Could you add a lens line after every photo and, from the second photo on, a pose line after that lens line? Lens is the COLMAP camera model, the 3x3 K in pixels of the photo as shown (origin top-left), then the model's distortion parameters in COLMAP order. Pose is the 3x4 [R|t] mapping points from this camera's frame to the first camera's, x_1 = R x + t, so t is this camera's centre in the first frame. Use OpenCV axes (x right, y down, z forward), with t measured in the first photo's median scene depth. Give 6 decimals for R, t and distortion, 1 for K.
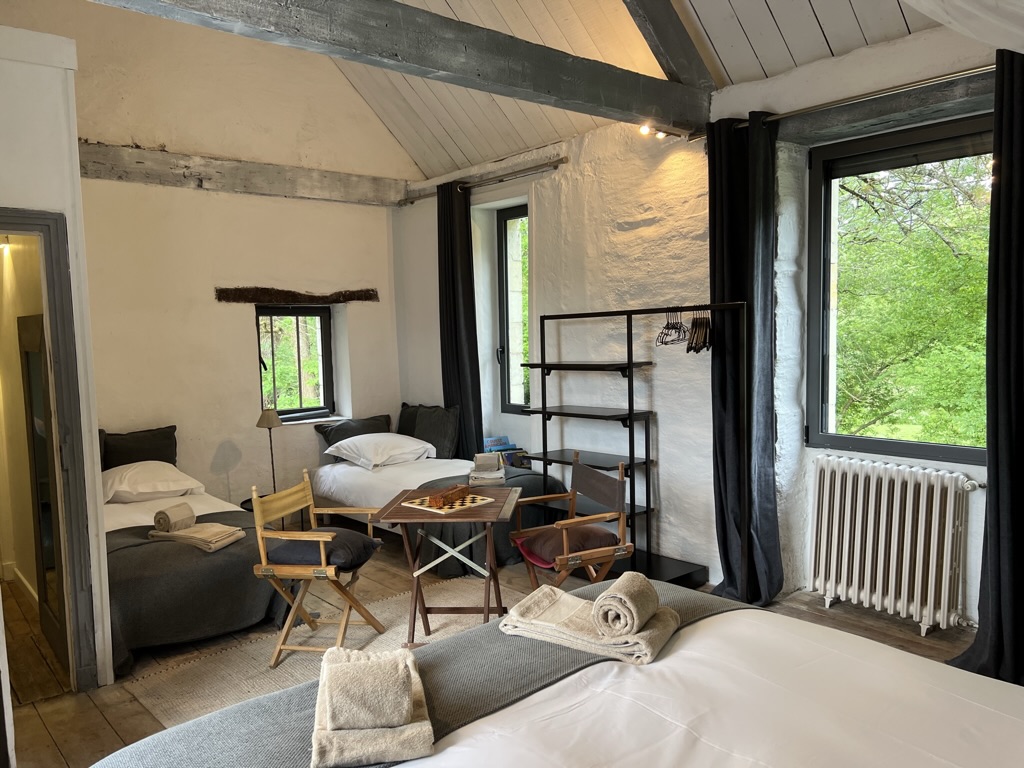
lens RADIAL K [[774.0, 0, 512.0], [0, 774.0, 384.0], [0, 0, 1]] dist [-0.009184, -0.003129]
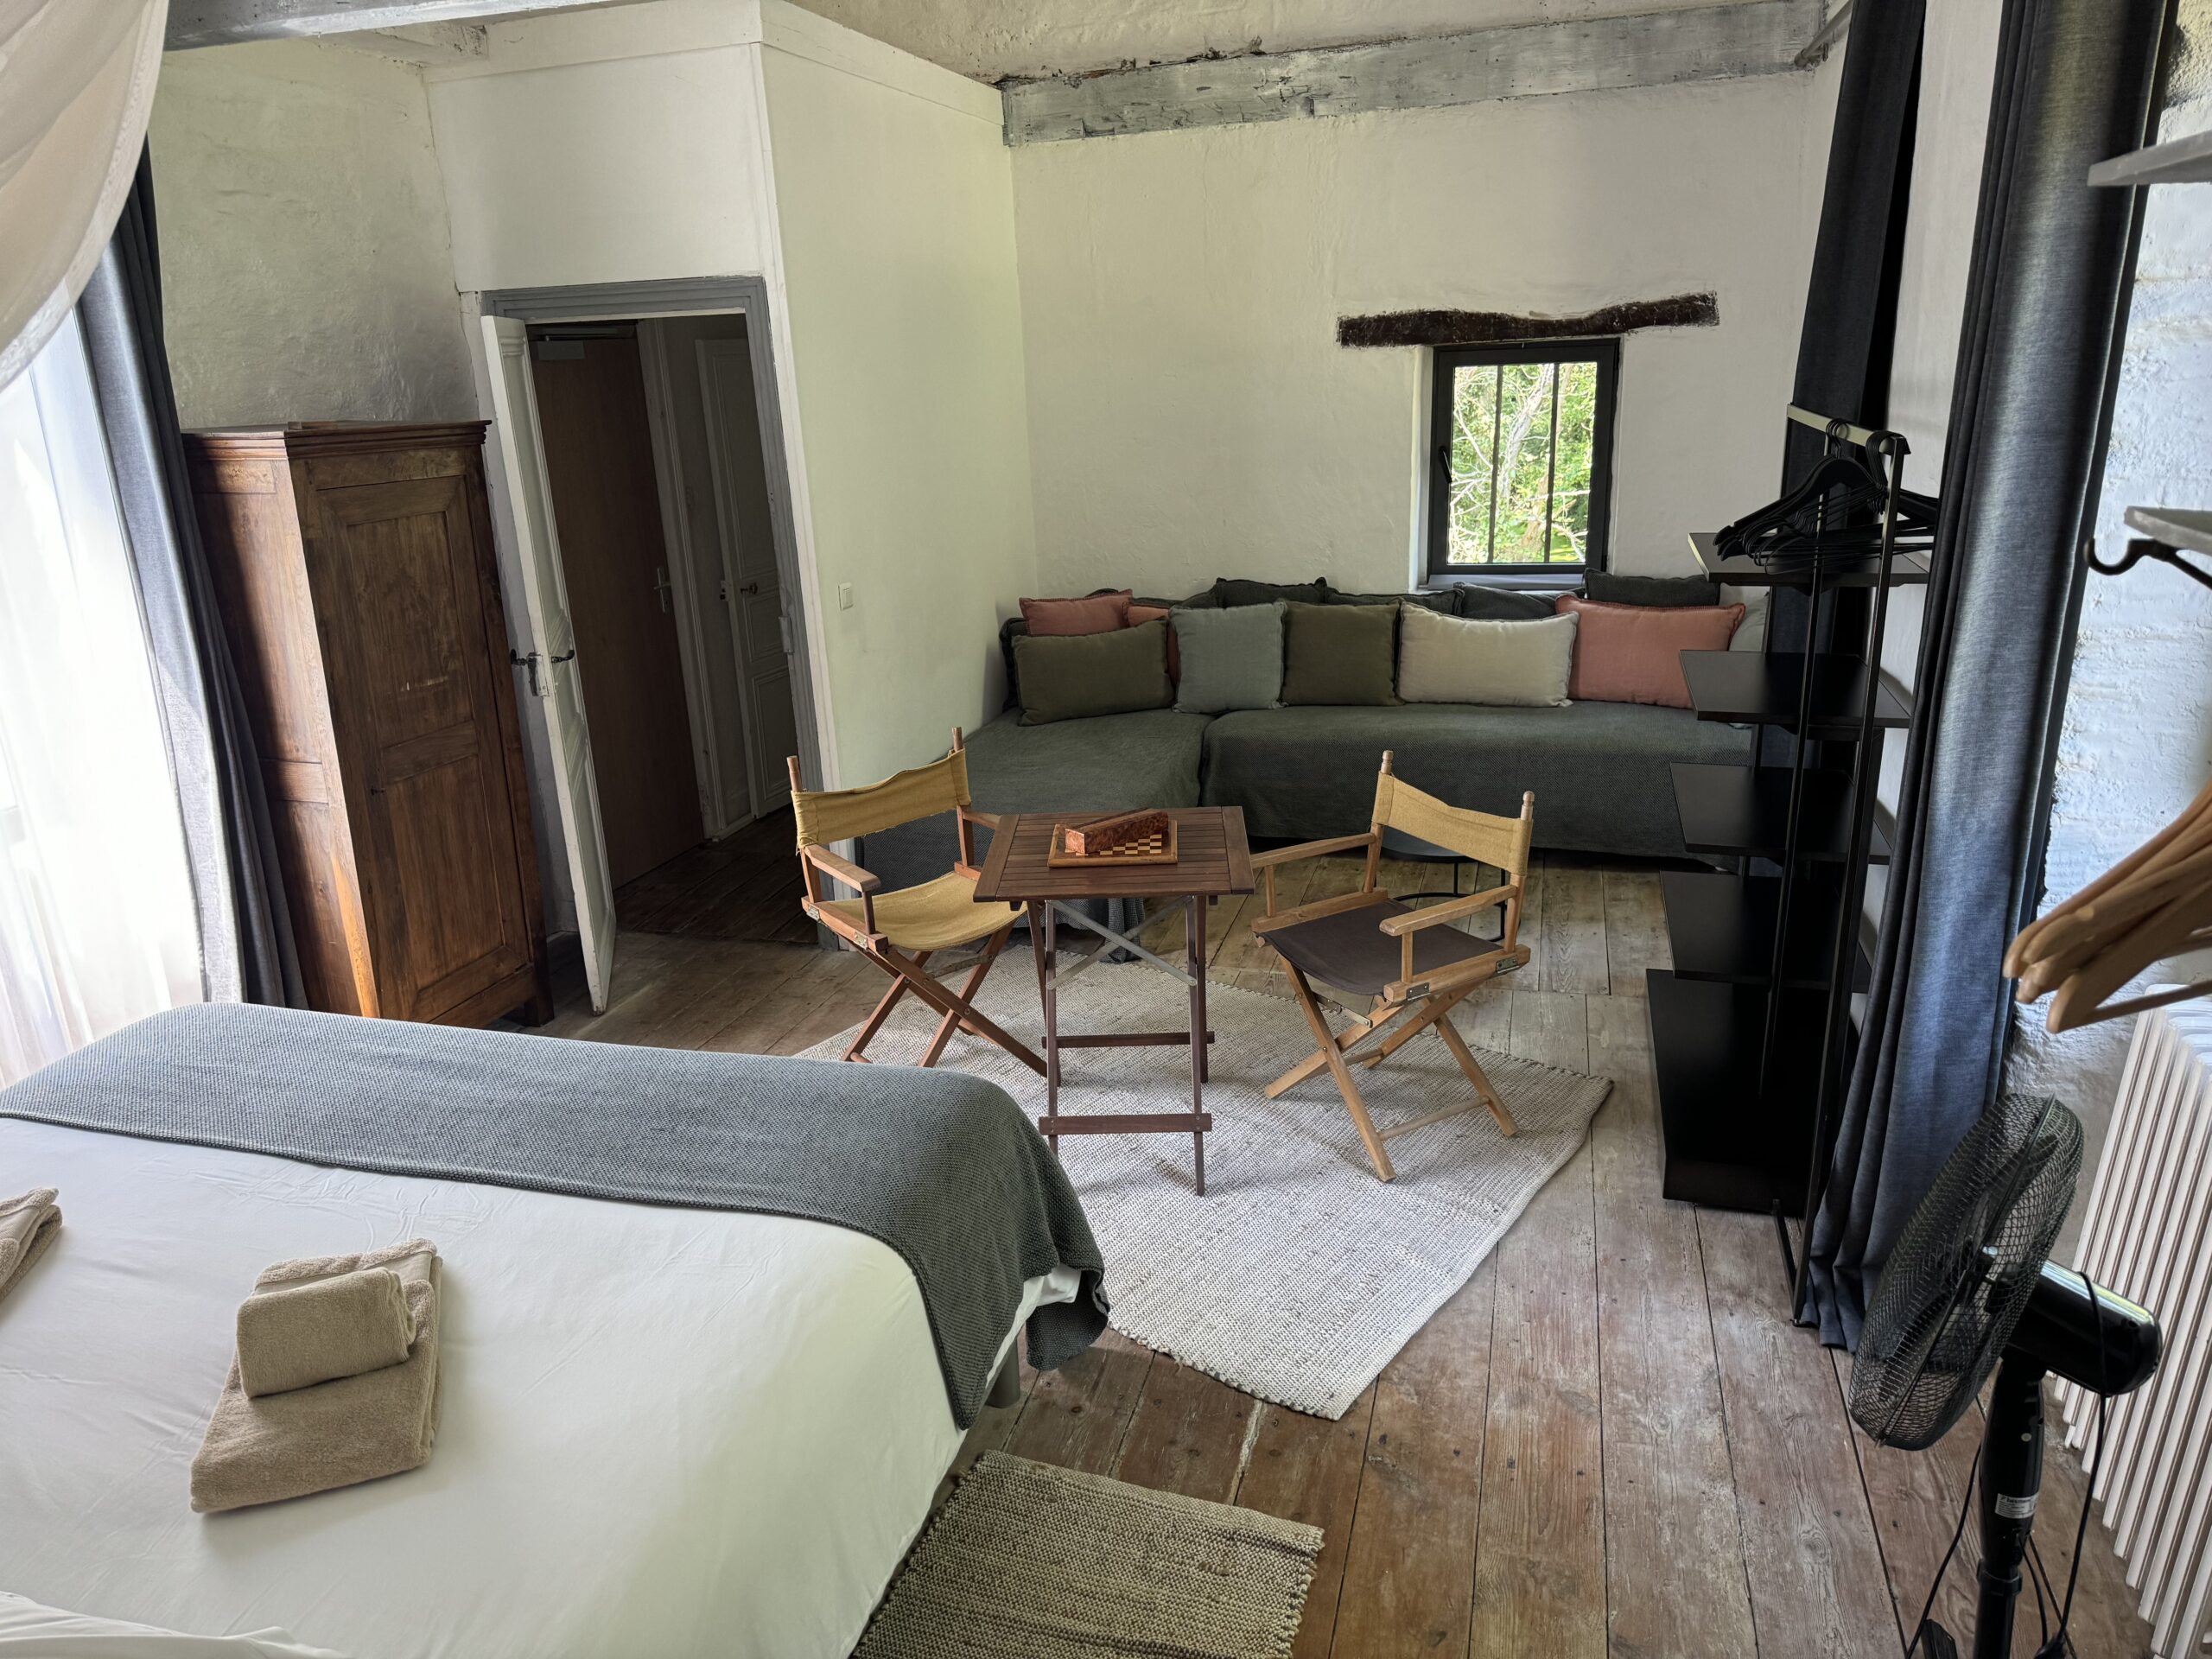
lens RADIAL K [[1544.5, 0, 1106.0], [0, 1544.5, 829.5], [0, 0, 1]] dist [0.006117, -0.002610]
pose [[0.551692, 0.248254, -0.796245, 0.443977], [-0.020773, 0.958469, 0.284439, -0.086296], [0.833790, -0.140382, 0.533936, 0.259631]]
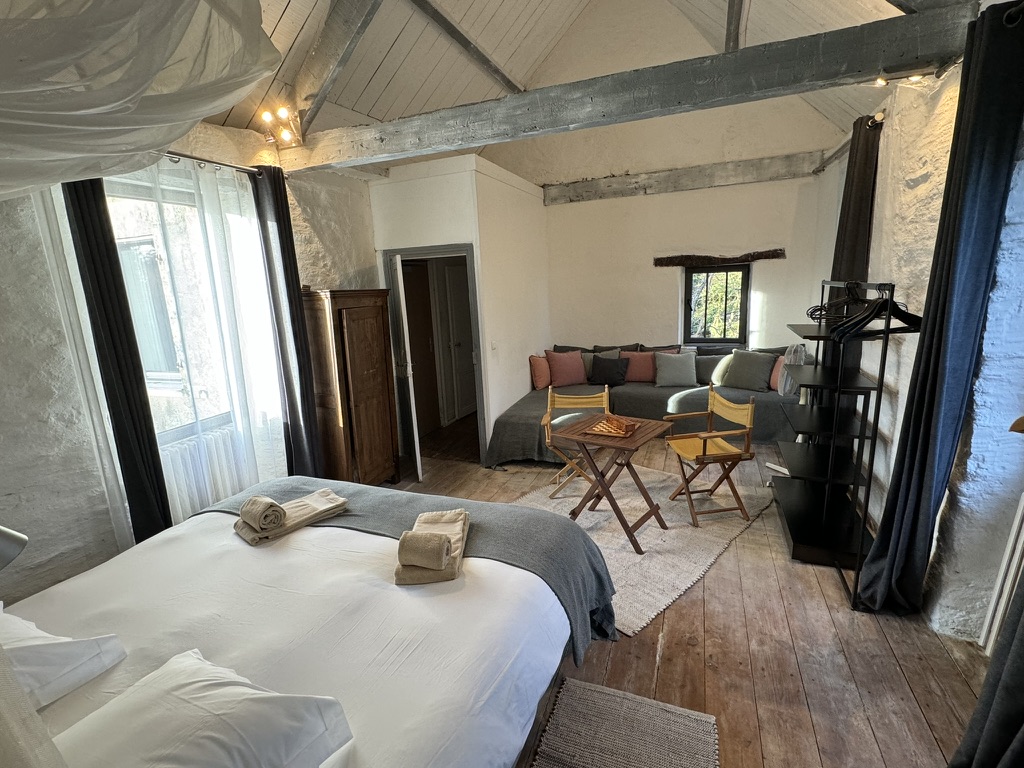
lens RADIAL K [[487.7, 0, 512.0], [0, 487.7, 384.0], [0, 0, 1]] dist [-0.003456, -0.000007]
pose [[0.480007, 0.185014, -0.857533, 0.380502], [-0.016966, 0.979283, 0.201785, -0.067537], [0.877100, -0.082310, 0.473202, 0.247038]]
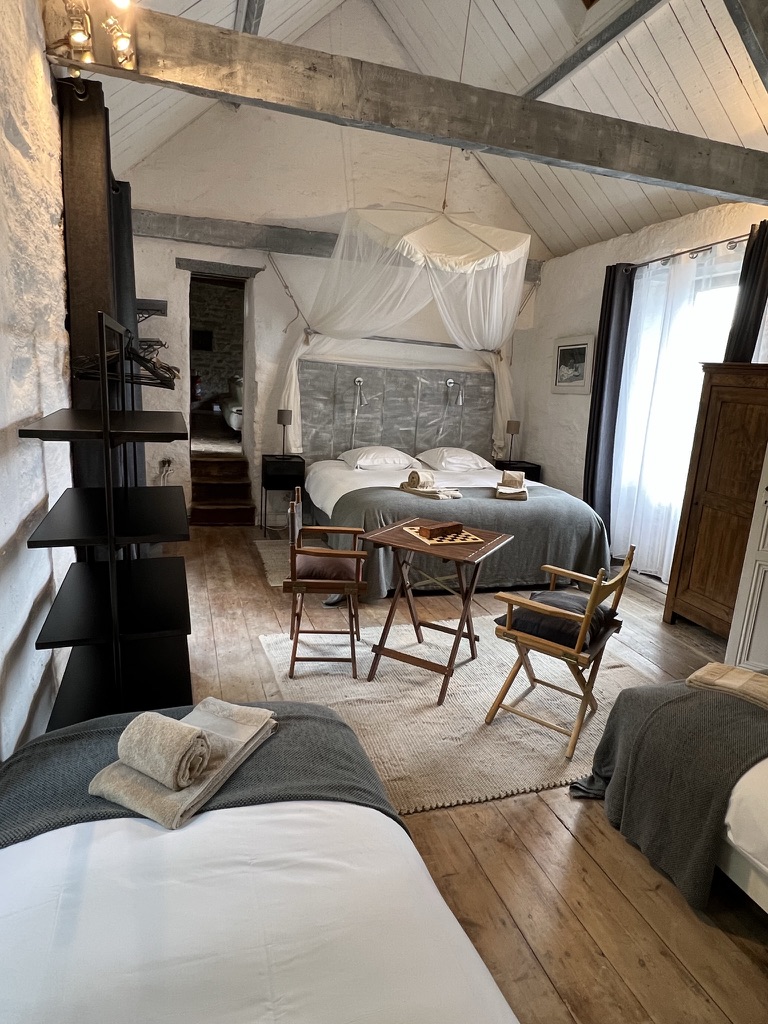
lens RADIAL K [[588.6, 0, 384.0], [0, 588.6, 512.0], [0, 0, 1]] dist [-0.000642, -0.000107]
pose [[-0.925517, -0.117705, 0.359951, -0.205584], [-0.016920, 0.962376, 0.271192, -0.066584], [-0.378329, 0.244903, -0.892687, 1.099045]]
